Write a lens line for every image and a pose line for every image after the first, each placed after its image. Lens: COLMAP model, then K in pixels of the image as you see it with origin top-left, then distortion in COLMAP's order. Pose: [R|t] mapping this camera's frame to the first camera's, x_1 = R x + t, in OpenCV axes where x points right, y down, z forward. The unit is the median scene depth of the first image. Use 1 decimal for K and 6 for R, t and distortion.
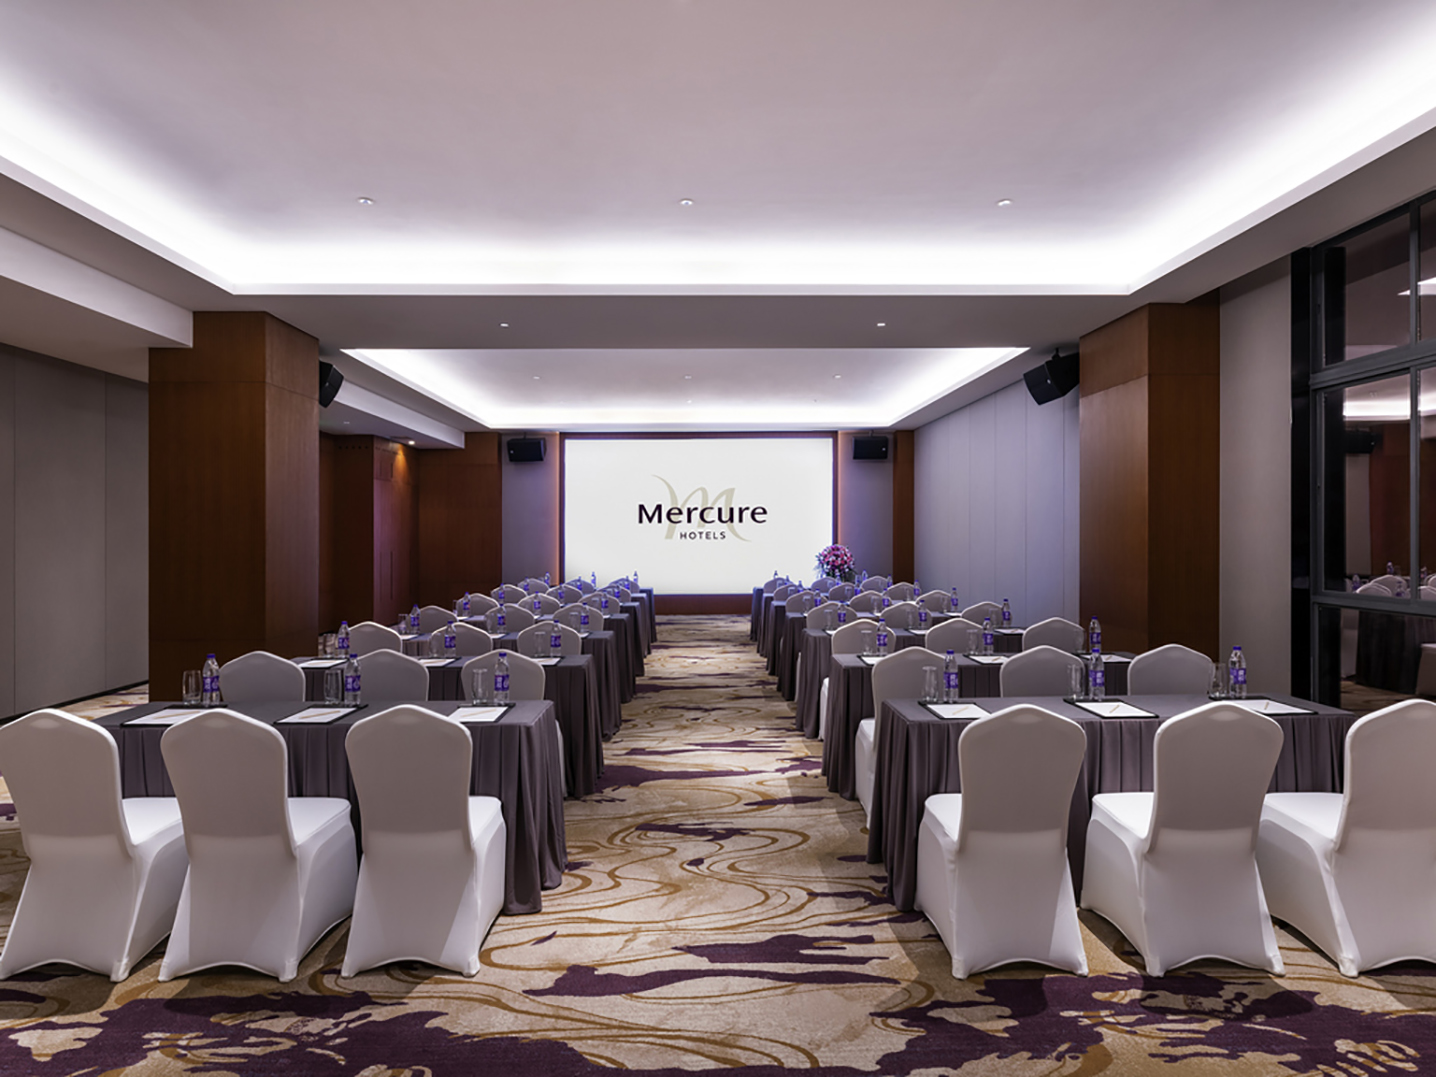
lens RADIAL K [[837.8, 0, 718.8], [0, 837.8, 535.0], [0, 0, 1]] dist [-0.004762, -0.003041]
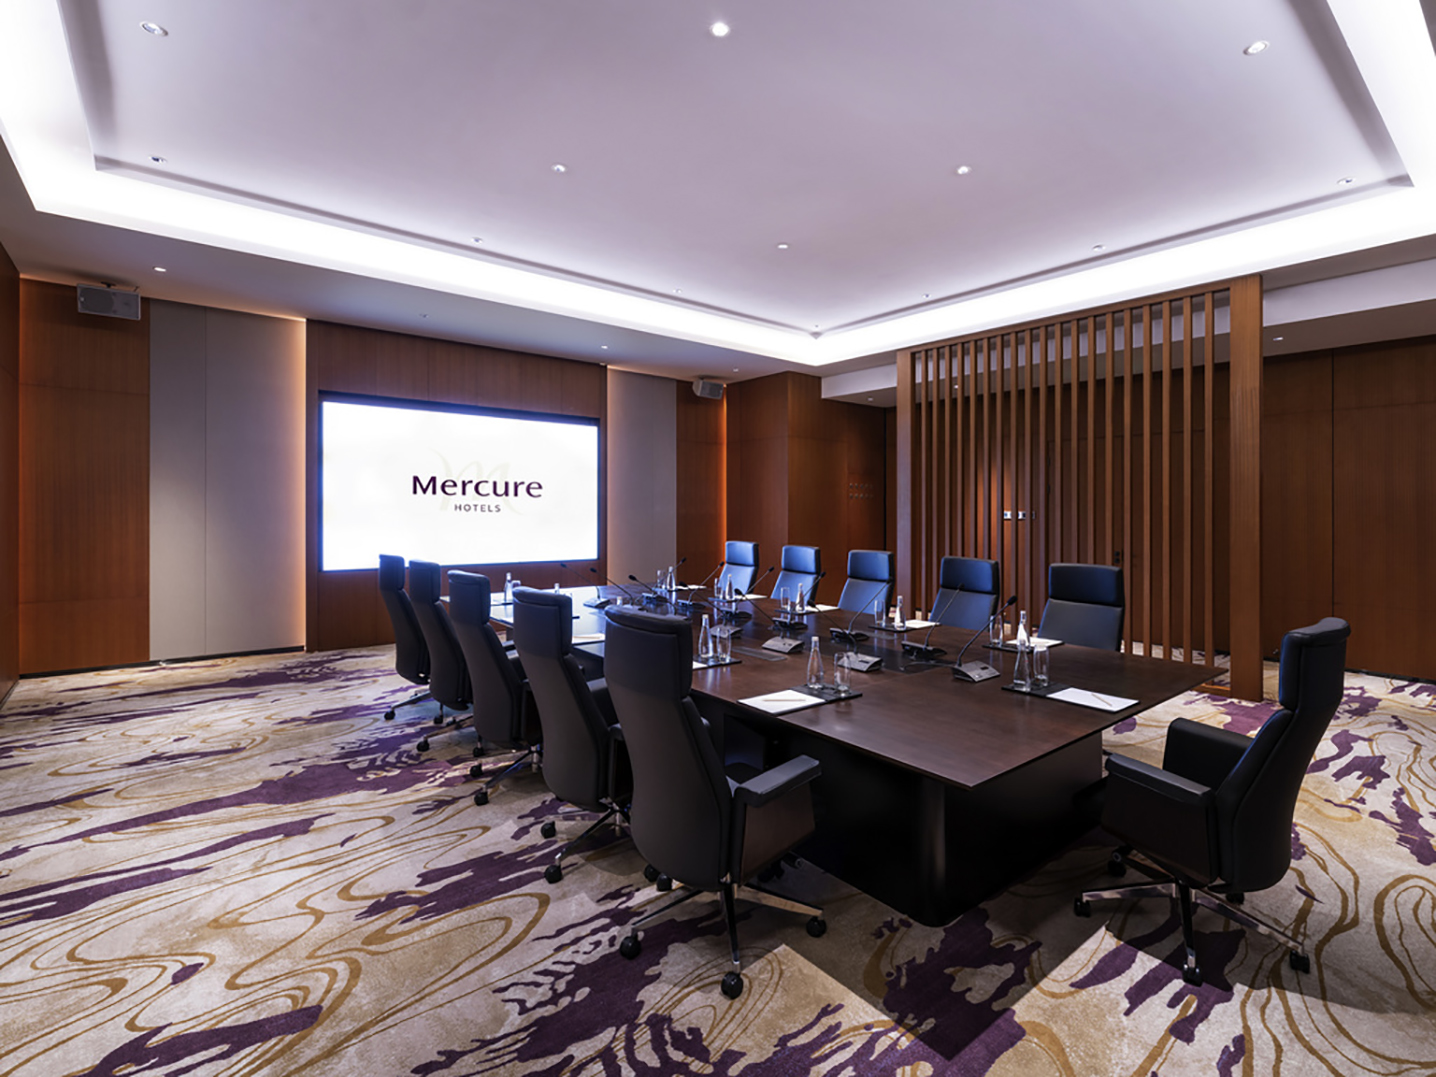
lens RADIAL K [[654.4, 0, 722.9], [0, 654.4, 528.2], [0, 0, 1]] dist [0.001396, -0.000989]
pose [[-0.785906, 0.027881, -0.617717, -0.049809], [0.008538, 0.999377, 0.034246, 0.004696], [0.618287, 0.021640, -0.785654, 1.617218]]
